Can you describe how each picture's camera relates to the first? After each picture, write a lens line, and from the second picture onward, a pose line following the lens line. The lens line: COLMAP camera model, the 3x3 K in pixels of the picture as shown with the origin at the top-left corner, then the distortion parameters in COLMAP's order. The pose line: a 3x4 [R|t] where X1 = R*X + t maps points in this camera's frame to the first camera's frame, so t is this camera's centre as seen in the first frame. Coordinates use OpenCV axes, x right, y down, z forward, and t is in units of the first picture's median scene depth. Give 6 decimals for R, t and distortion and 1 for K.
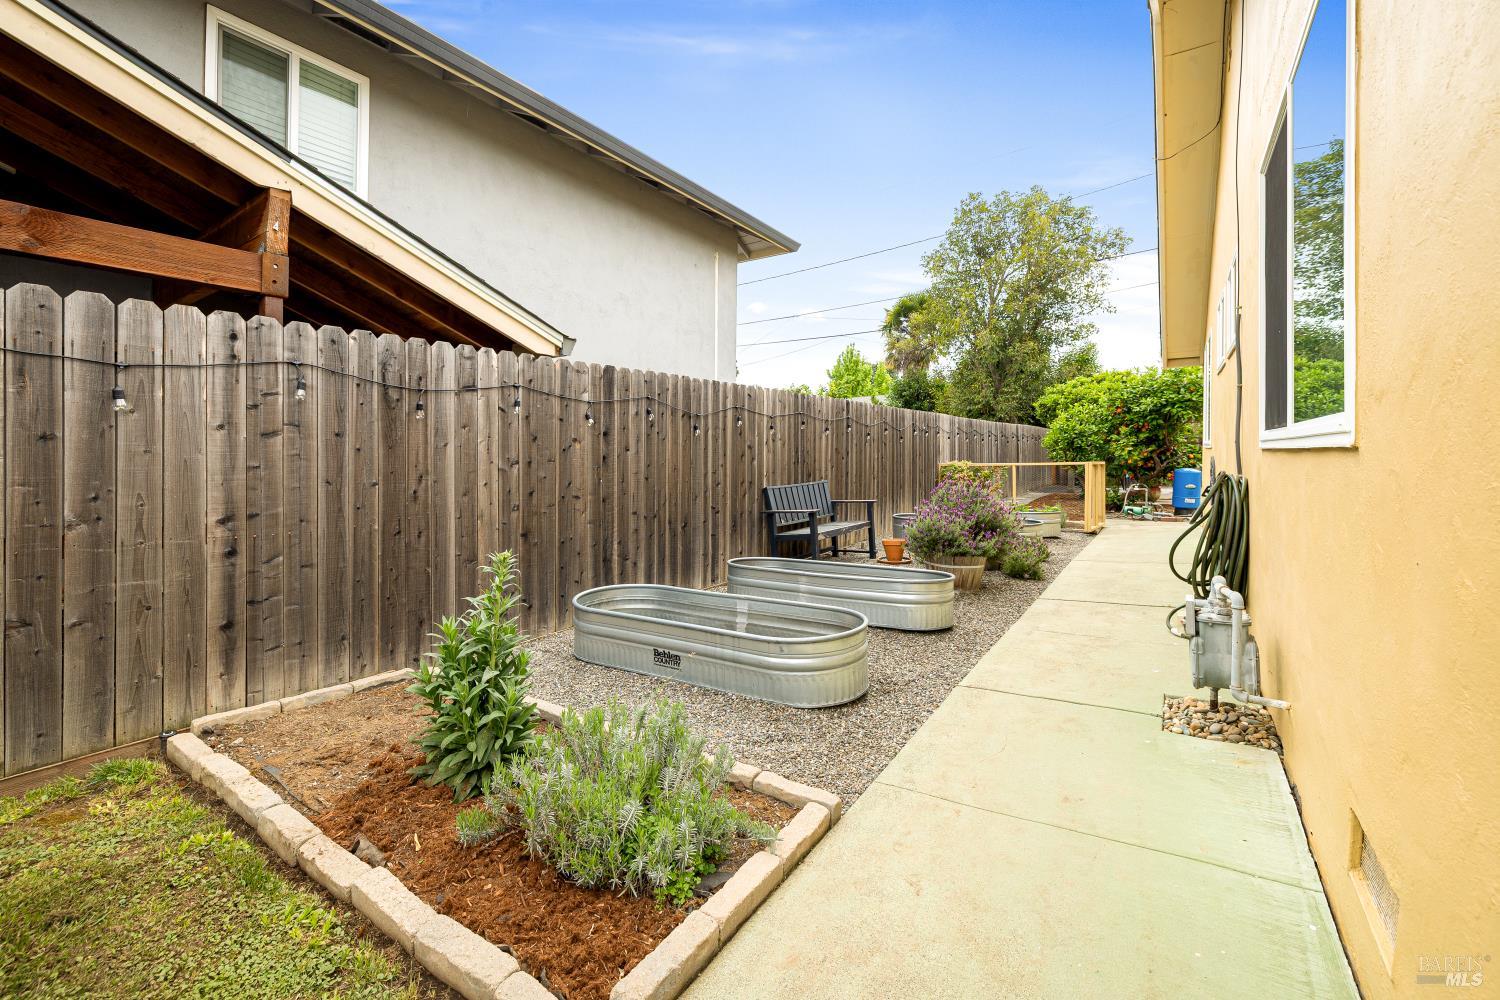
lens RADIAL K [[643.7, 0, 749.5], [0, 643.7, 458.1], [0, 0, 1]] dist [0.003568, -0.001447]
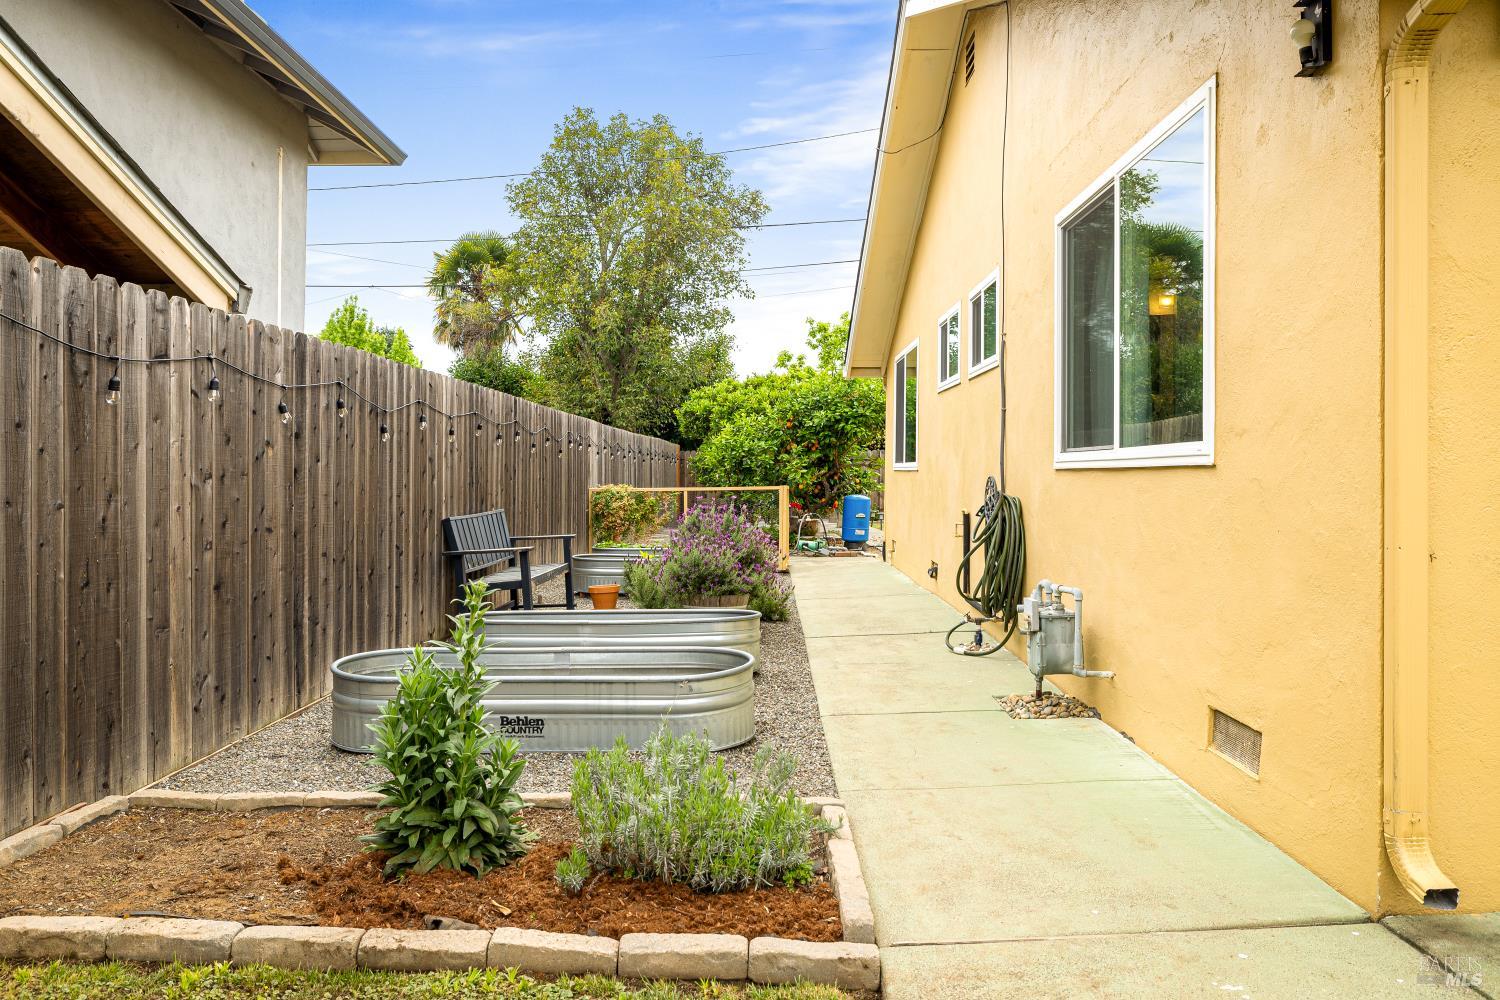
lens RADIAL K [[998.8, 0, 747.2], [0, 998.8, 489.0], [0, 0, 1]] dist [-0.002902, 0.003451]
pose [[0.845498, 0.003381, 0.533968, -0.360129], [-0.005815, 0.999979, 0.002875, 0.011384], [-0.533947, -0.005536, 0.845500, -0.114375]]
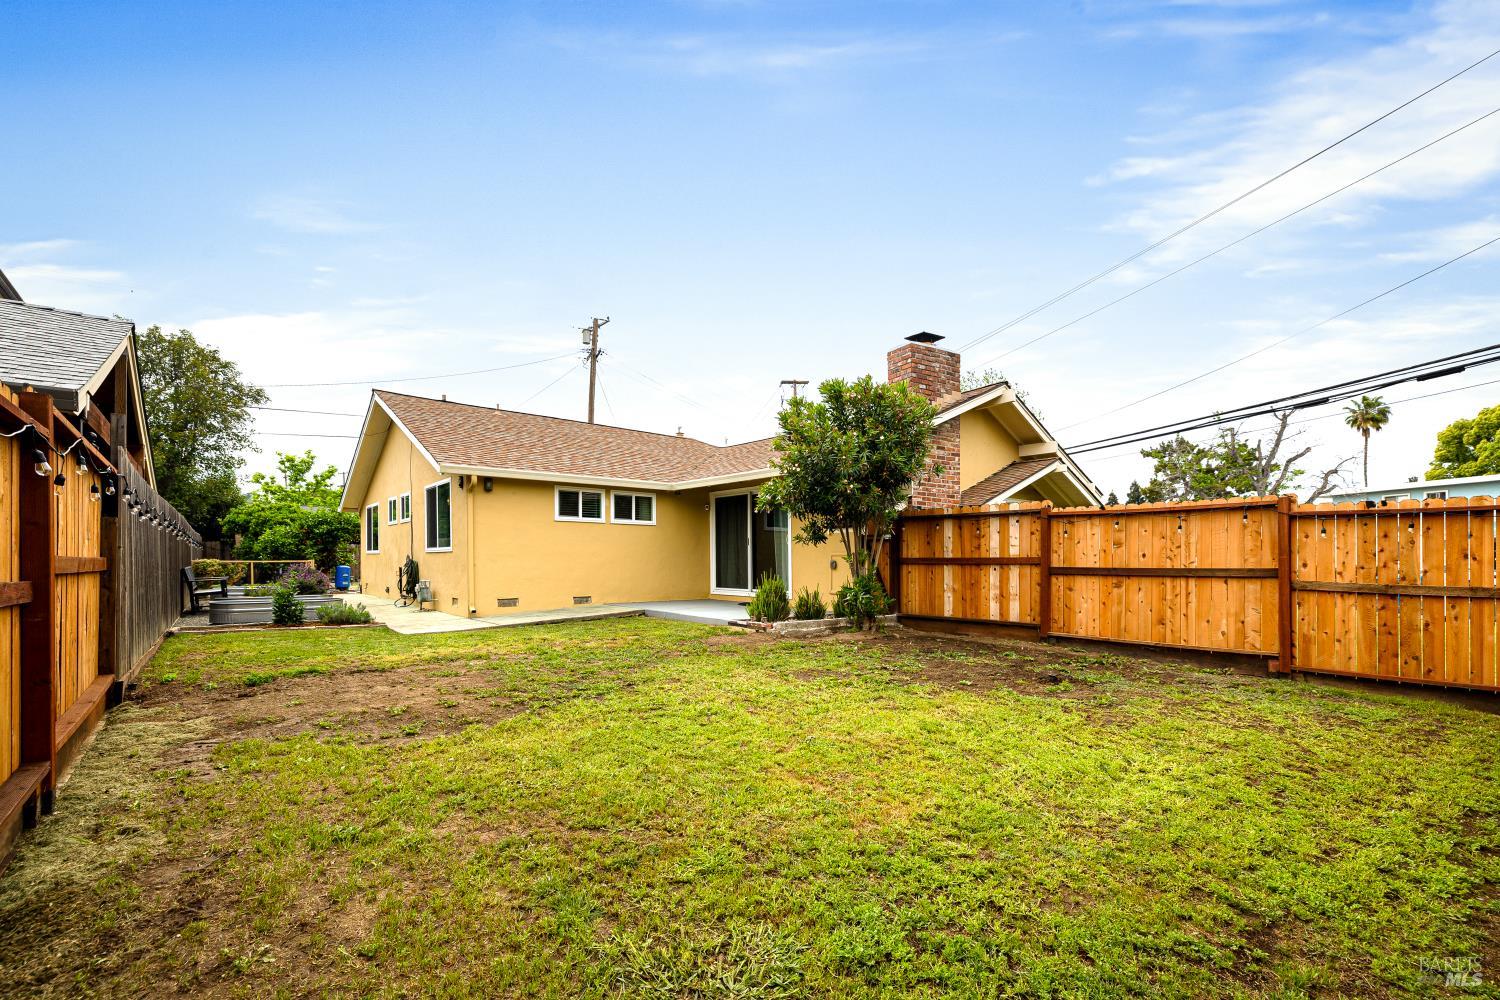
lens RADIAL K [[643.7, 0, 725.5], [0, 643.7, 581.2], [0, 0, 1]] dist [0.003568, -0.001447]
pose [[0.316326, -0.014956, 0.948533, -1.630302], [-0.002264, 0.999861, 0.016521, 0.063638], [-0.948648, -0.007374, 0.316248, -1.390171]]
